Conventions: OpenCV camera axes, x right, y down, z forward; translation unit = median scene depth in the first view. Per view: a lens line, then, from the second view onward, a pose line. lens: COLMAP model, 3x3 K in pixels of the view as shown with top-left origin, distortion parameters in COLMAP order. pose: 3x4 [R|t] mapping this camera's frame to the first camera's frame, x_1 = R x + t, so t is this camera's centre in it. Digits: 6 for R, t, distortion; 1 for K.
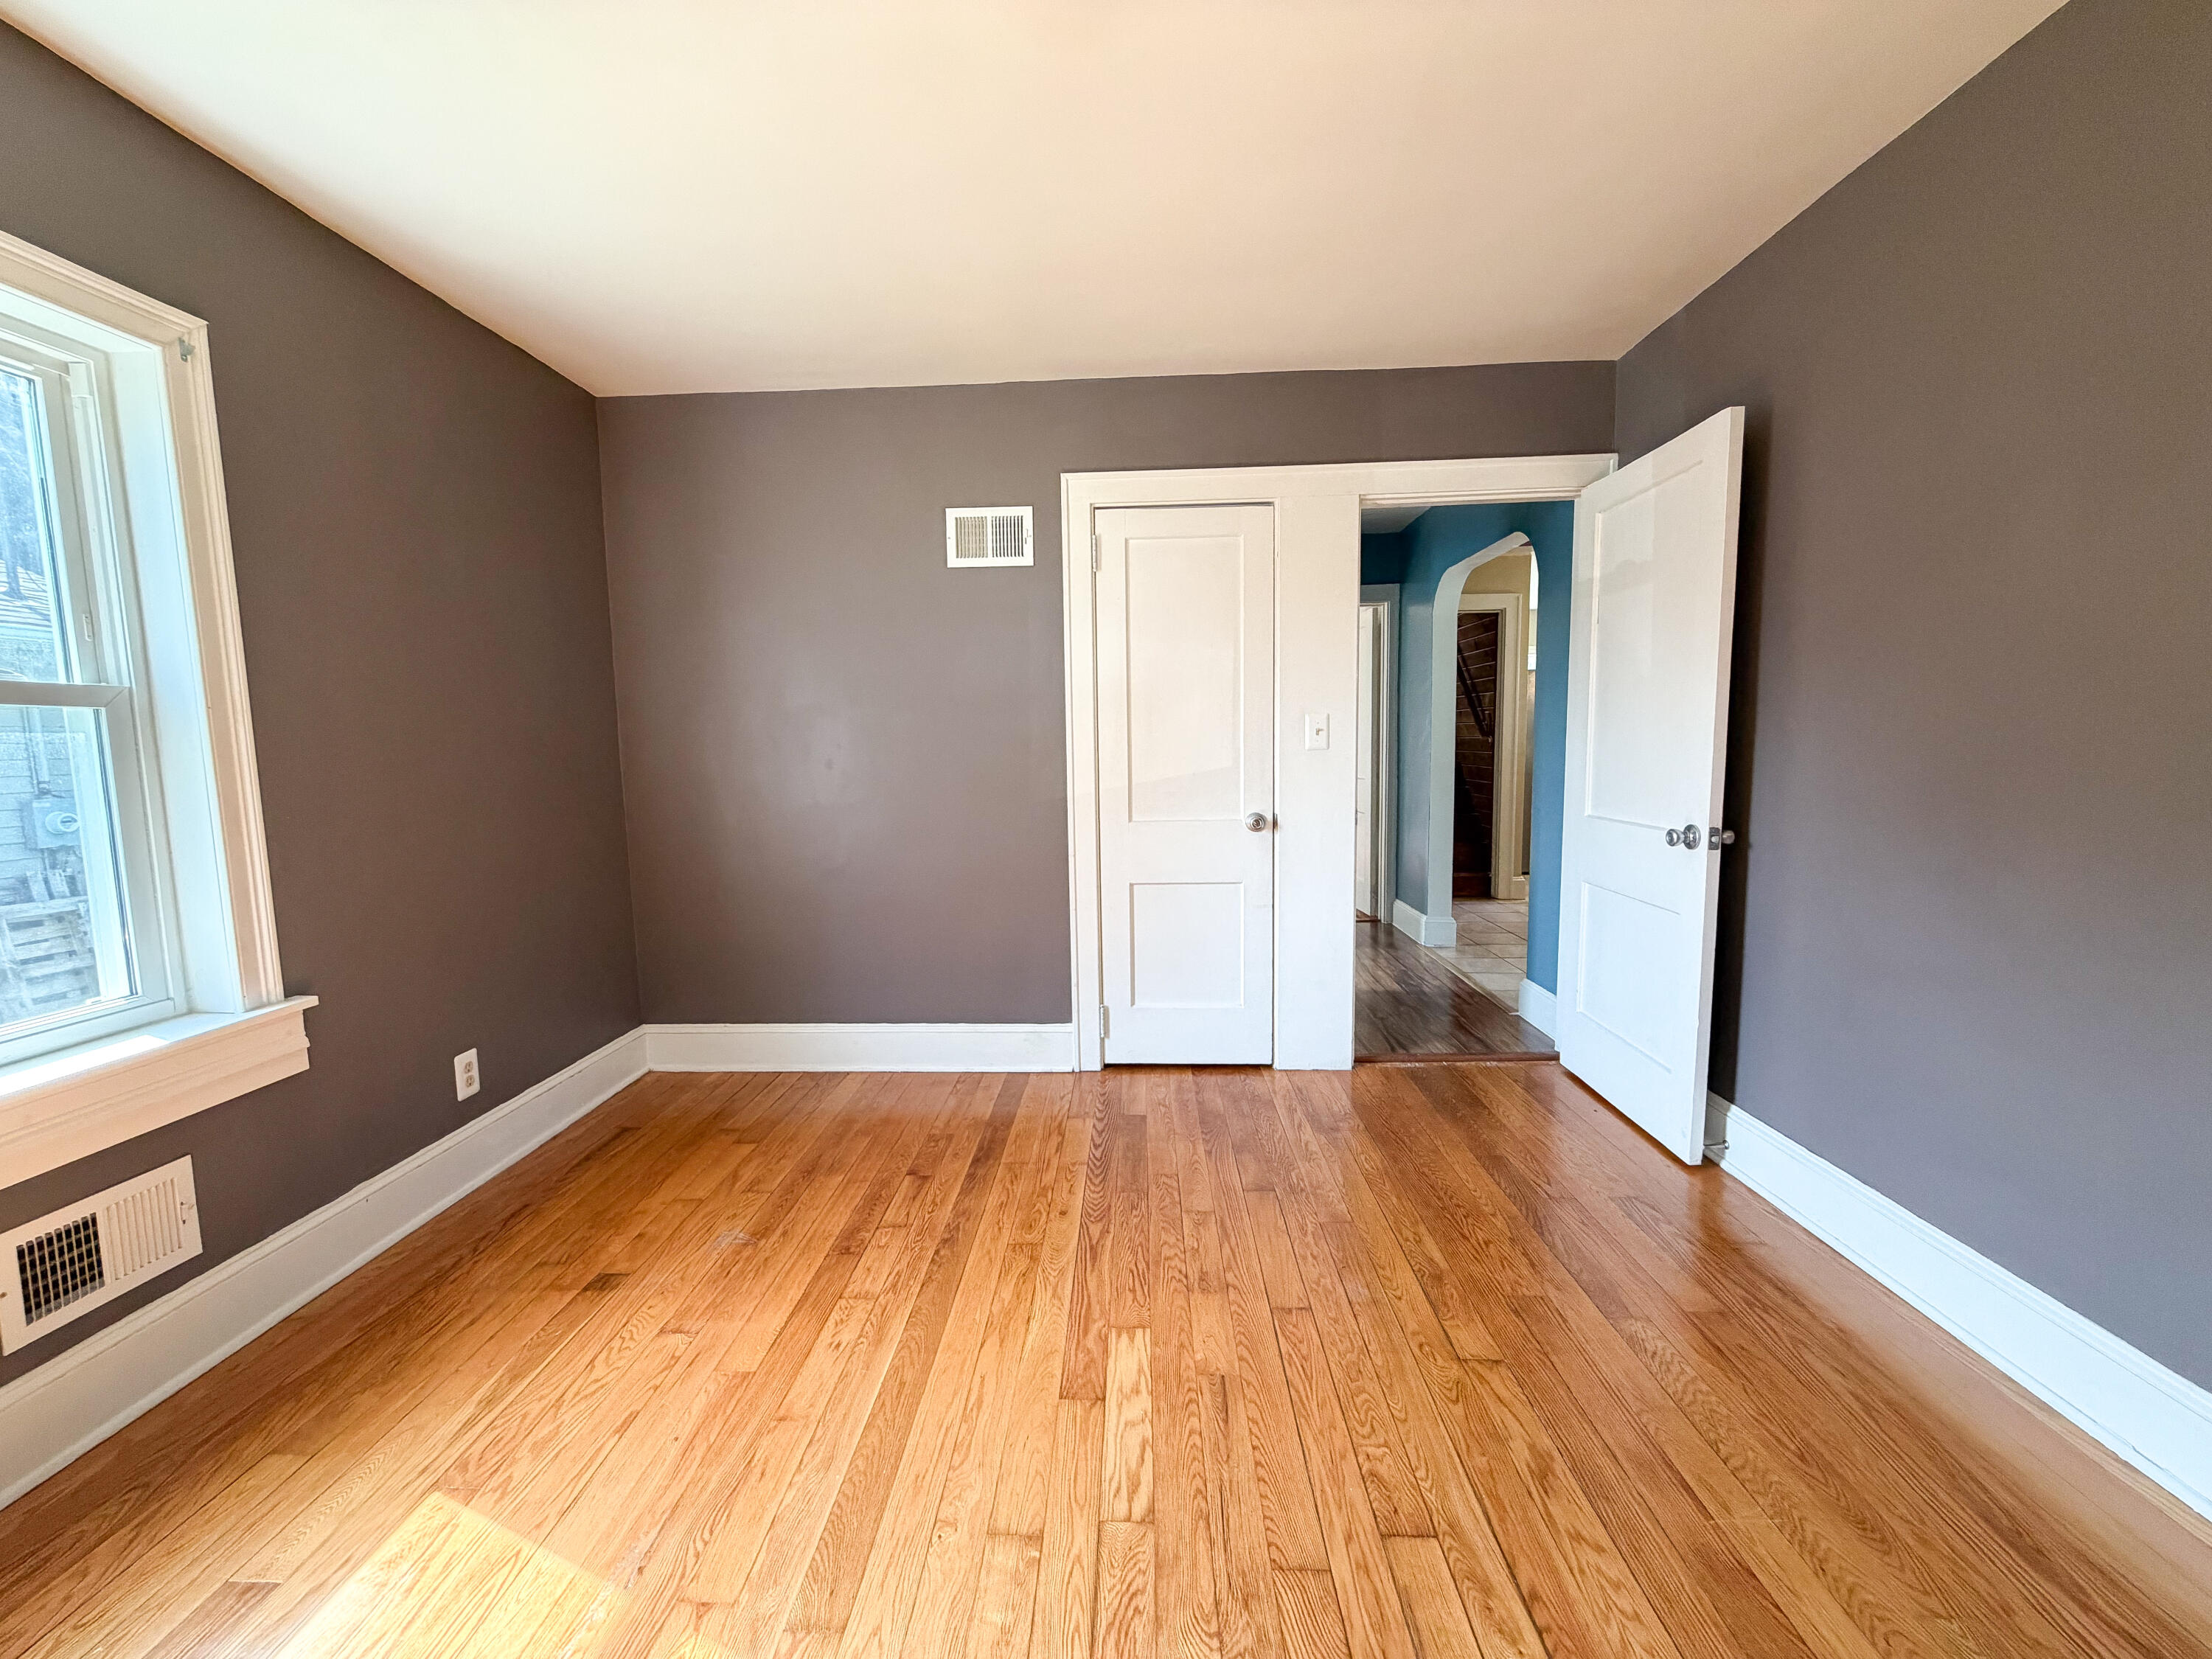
lens RADIAL K [[887.1, 0, 1090.6], [0, 887.1, 831.9], [0, 0, 1]] dist [-0.001212, 0.000481]
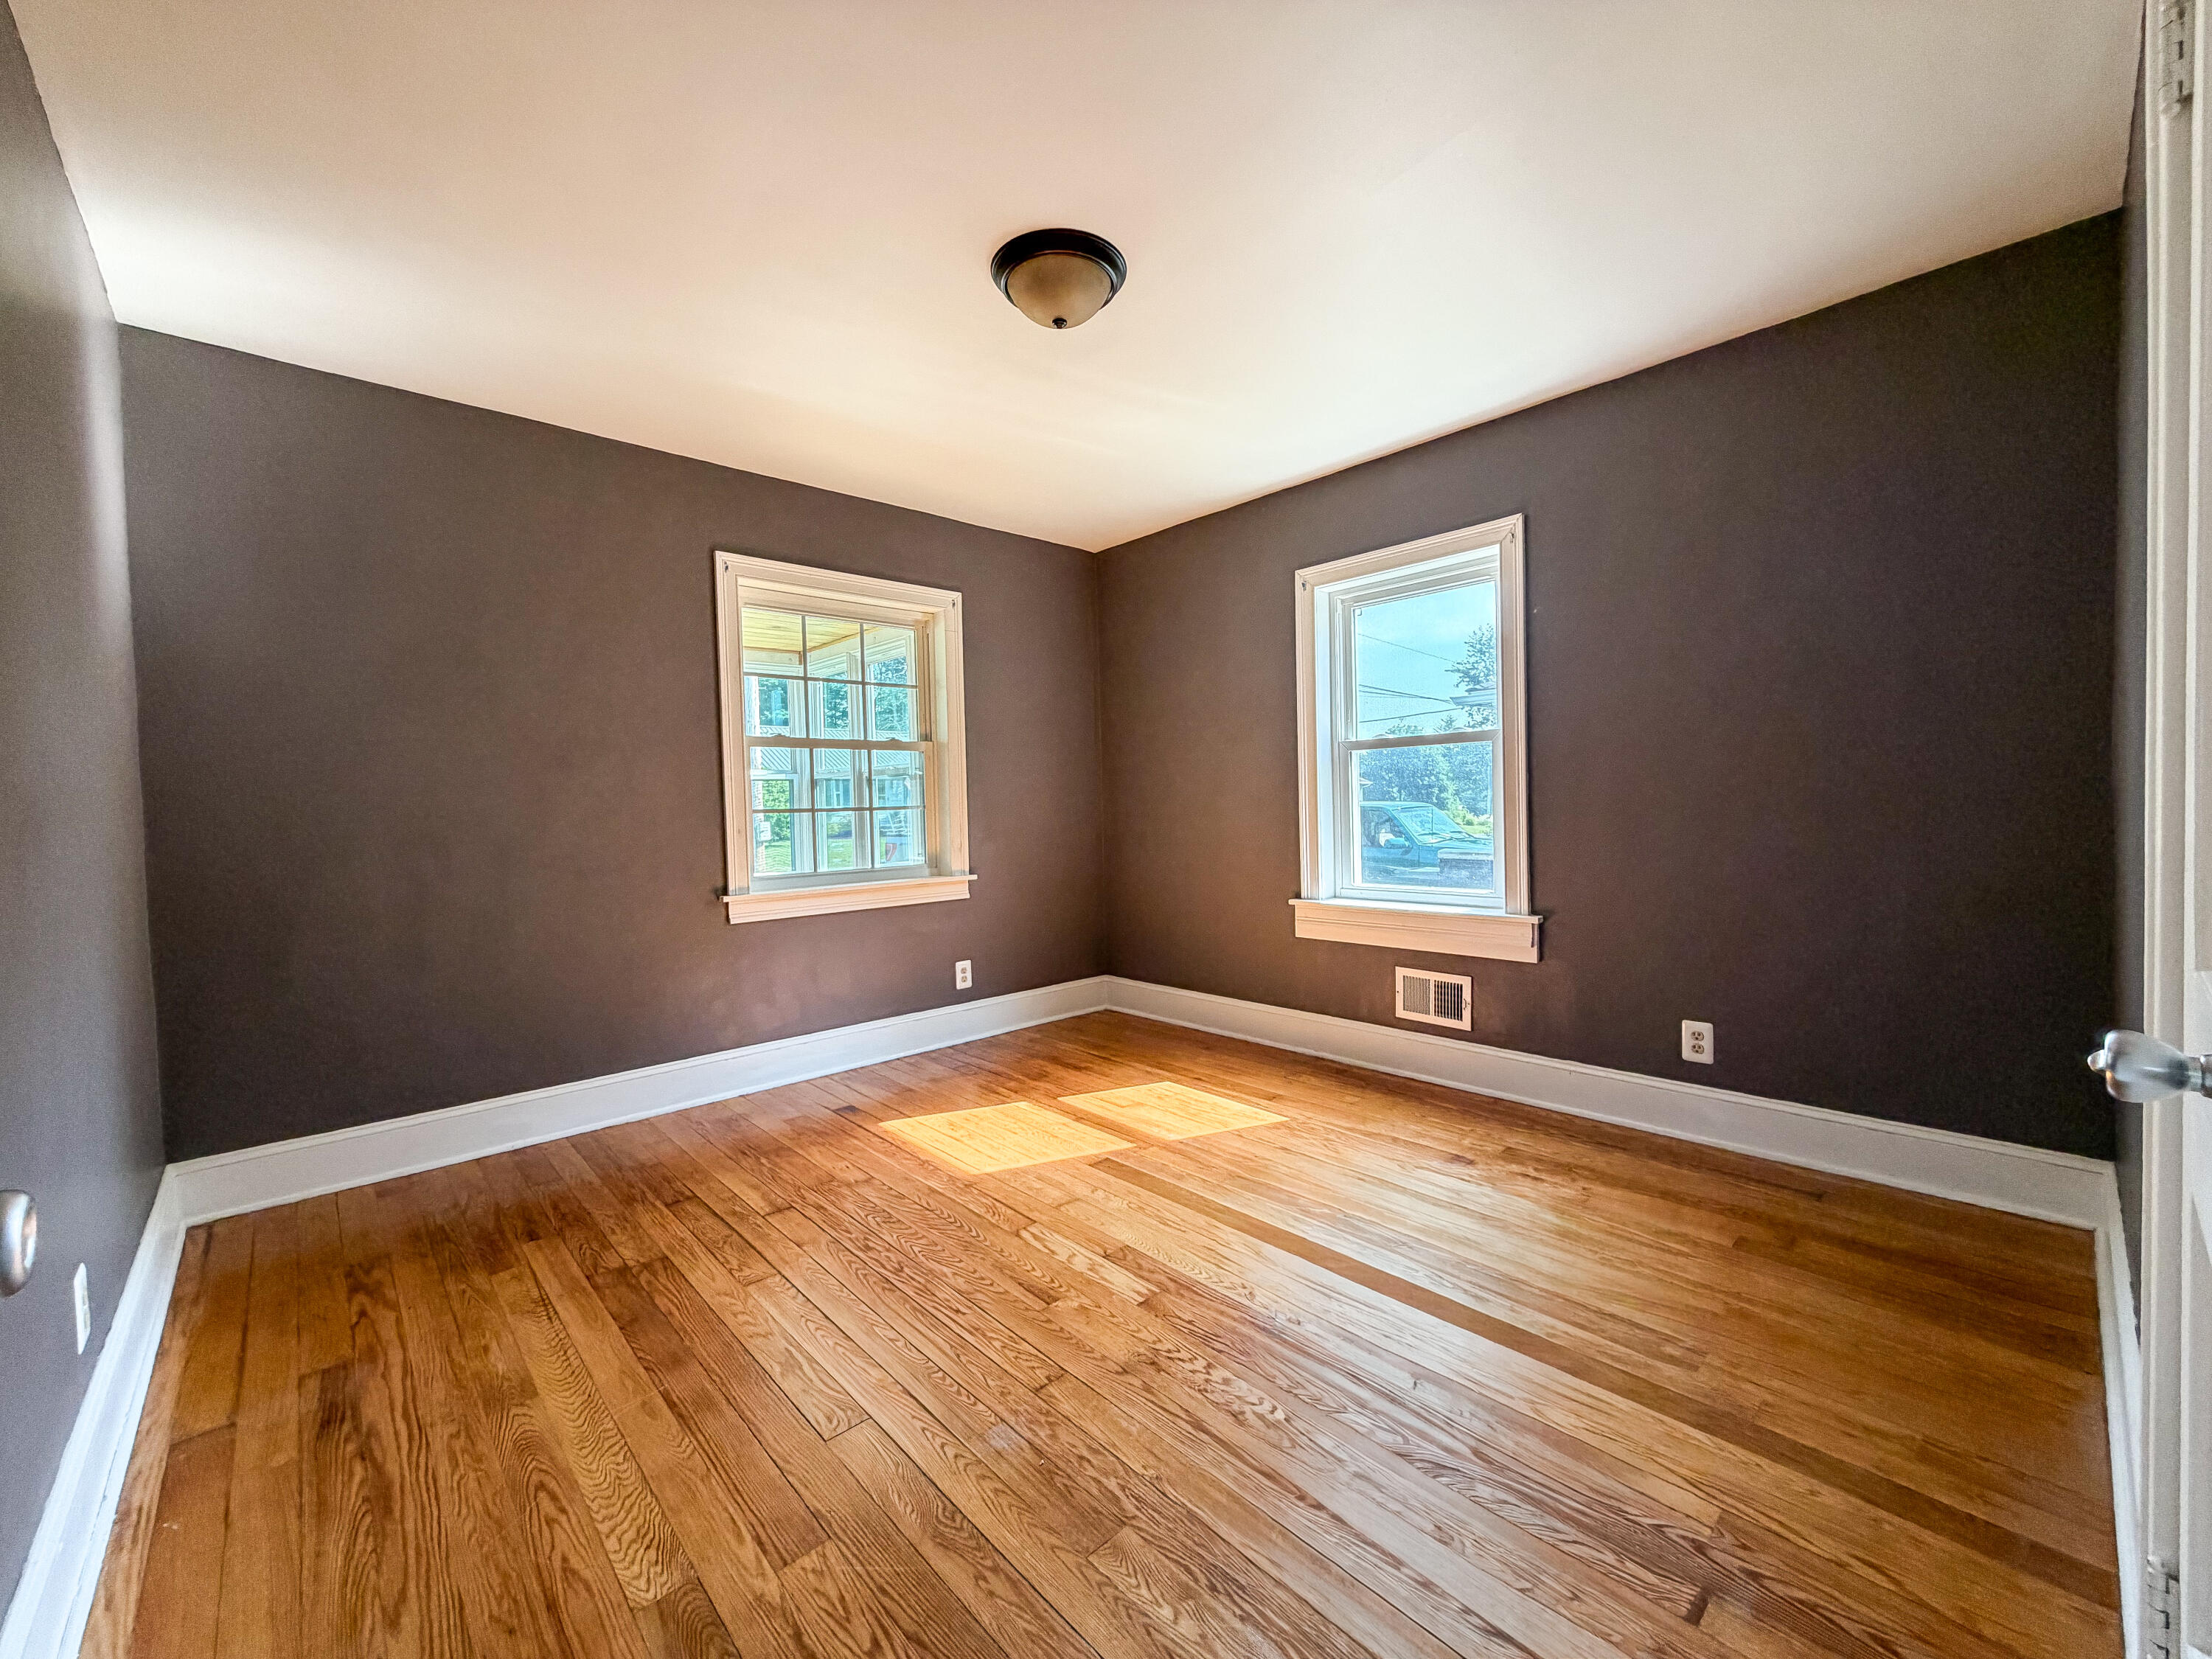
lens RADIAL K [[887.1, 0, 1103.3], [0, 887.1, 818.4], [0, 0, 1]] dist [-0.001212, 0.000481]
pose [[-0.700437, 0.048951, -0.712034, 0.937134], [-0.032889, 0.994372, 0.100714, -0.147275], [0.712956, 0.093962, -0.694884, 1.879142]]
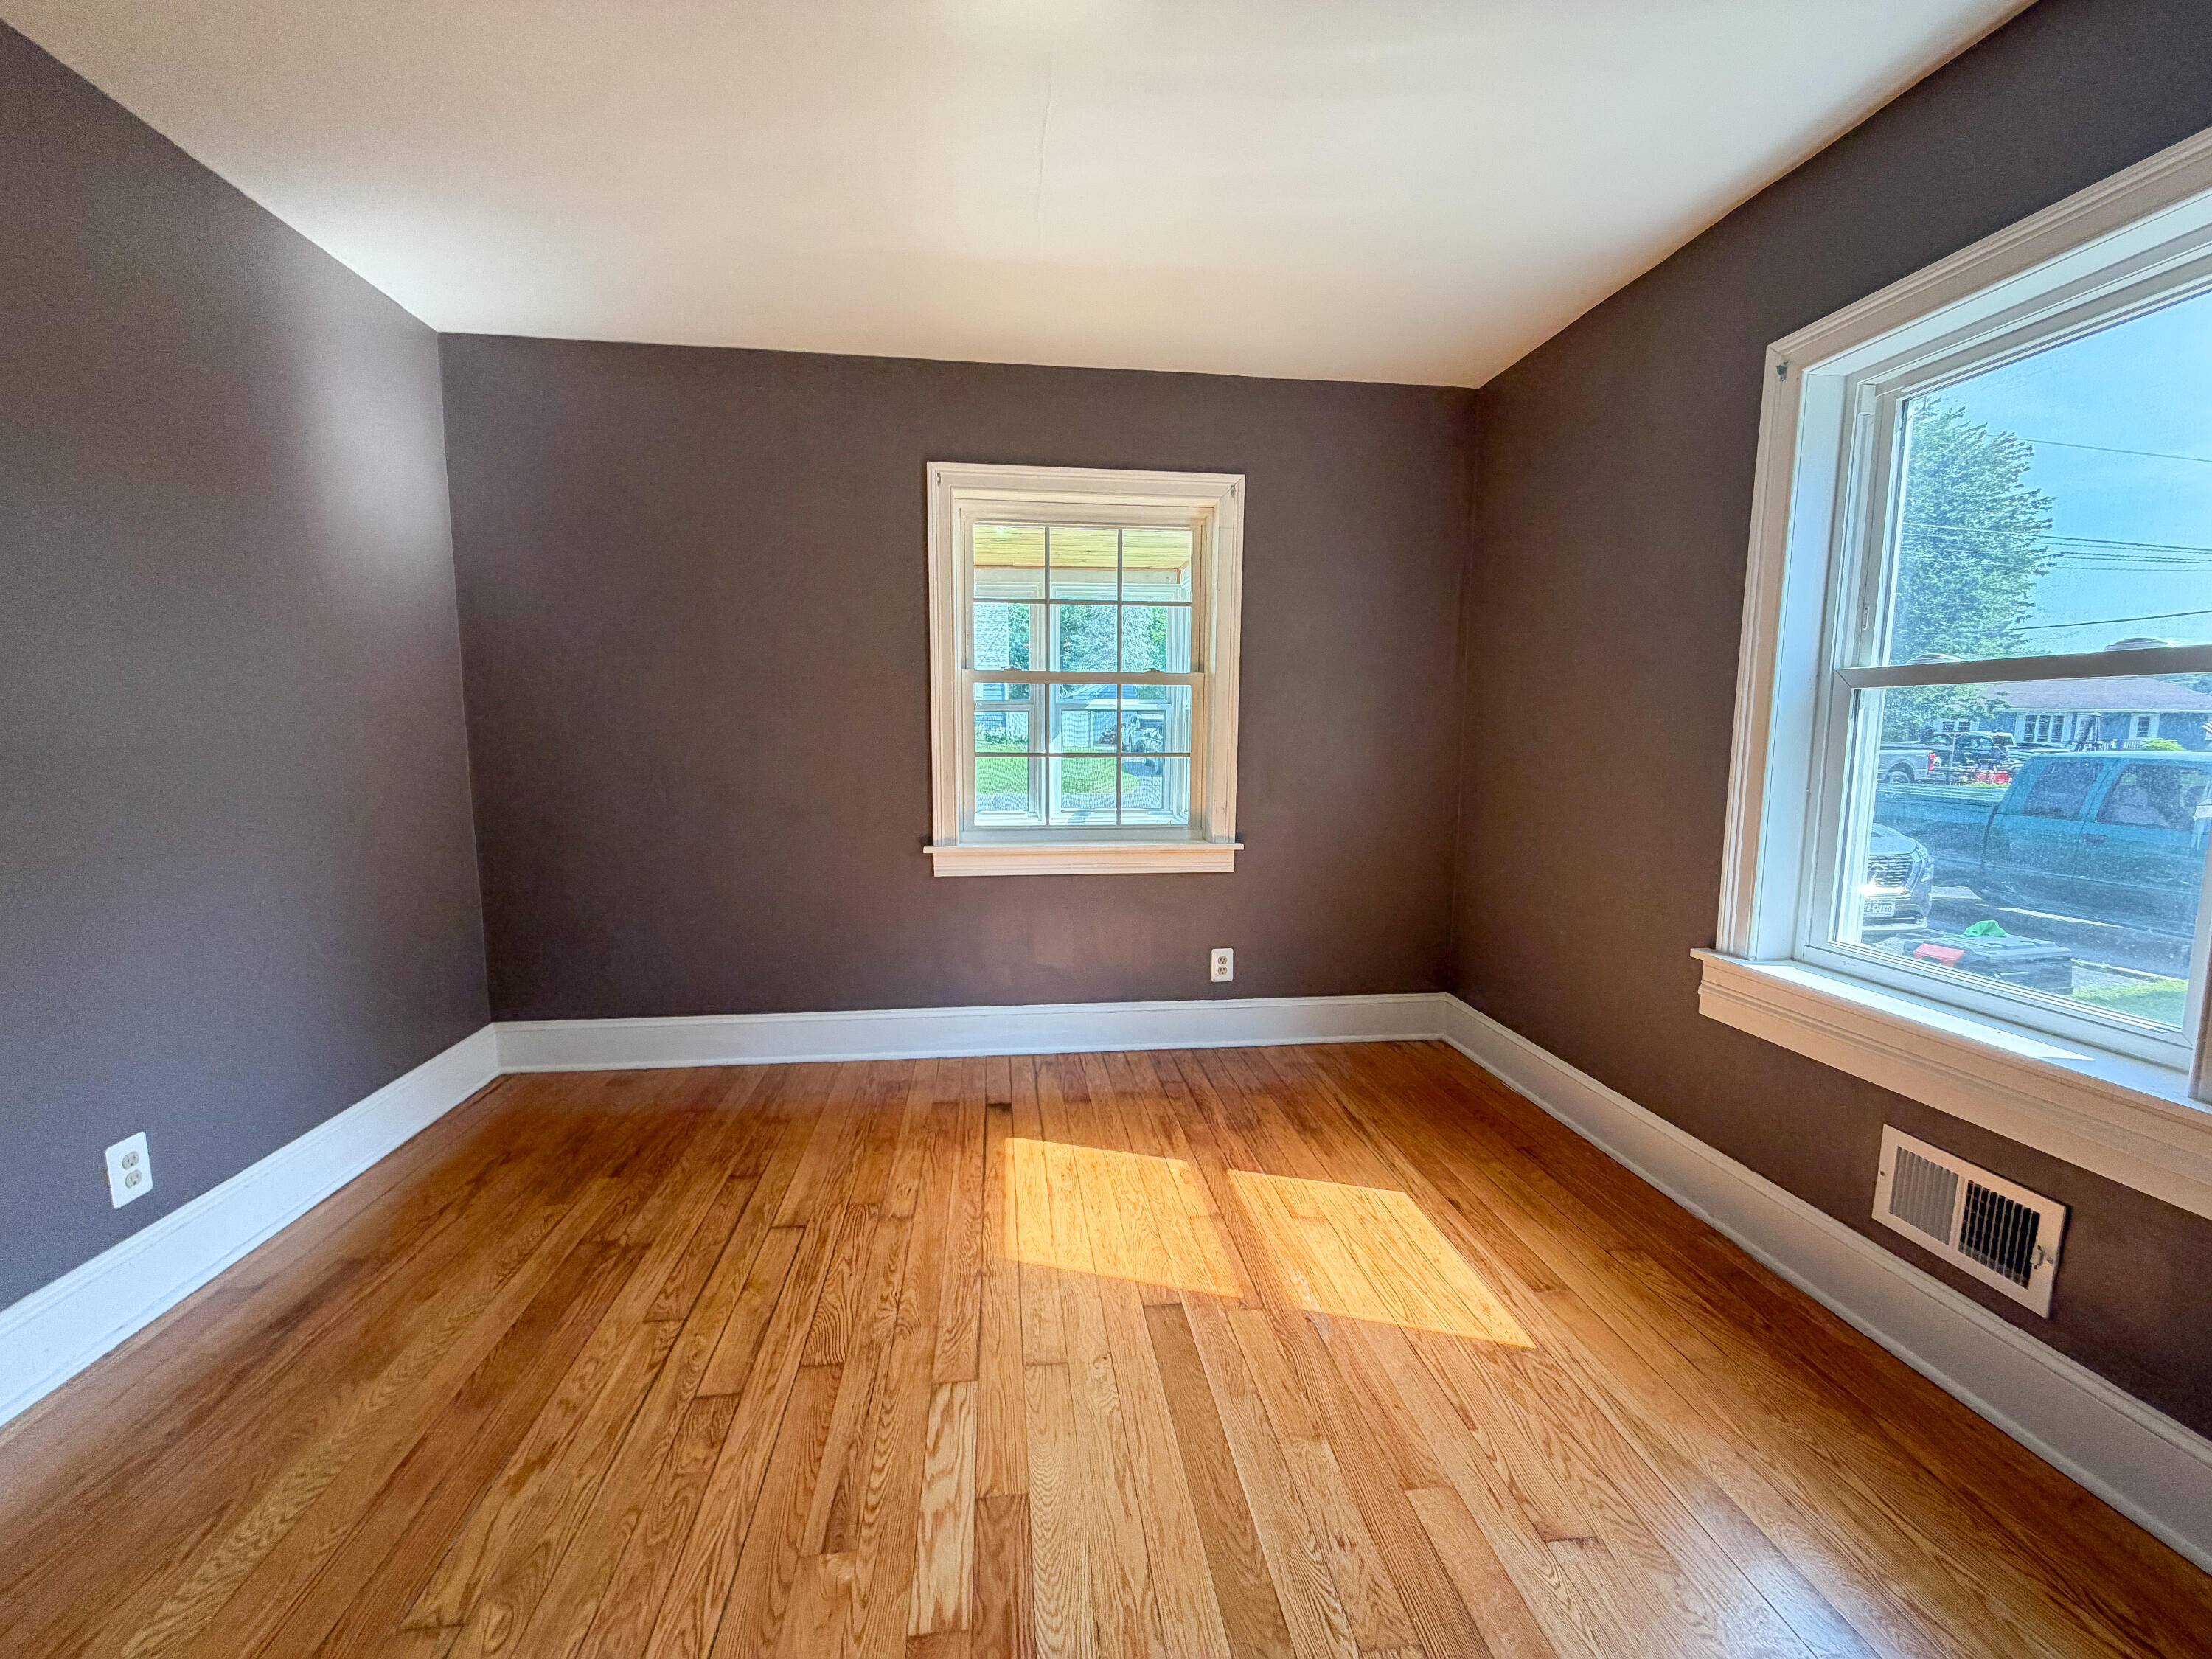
lens RADIAL K [[887.1, 0, 1097.6], [0, 887.1, 826.1], [0, 0, 1]] dist [-0.001212, 0.000481]
pose [[-0.985862, 0.032387, -0.164402, 0.020001], [-0.003101, 0.977448, 0.211154, -0.179822], [0.167533, 0.208679, -0.963528, 1.727891]]
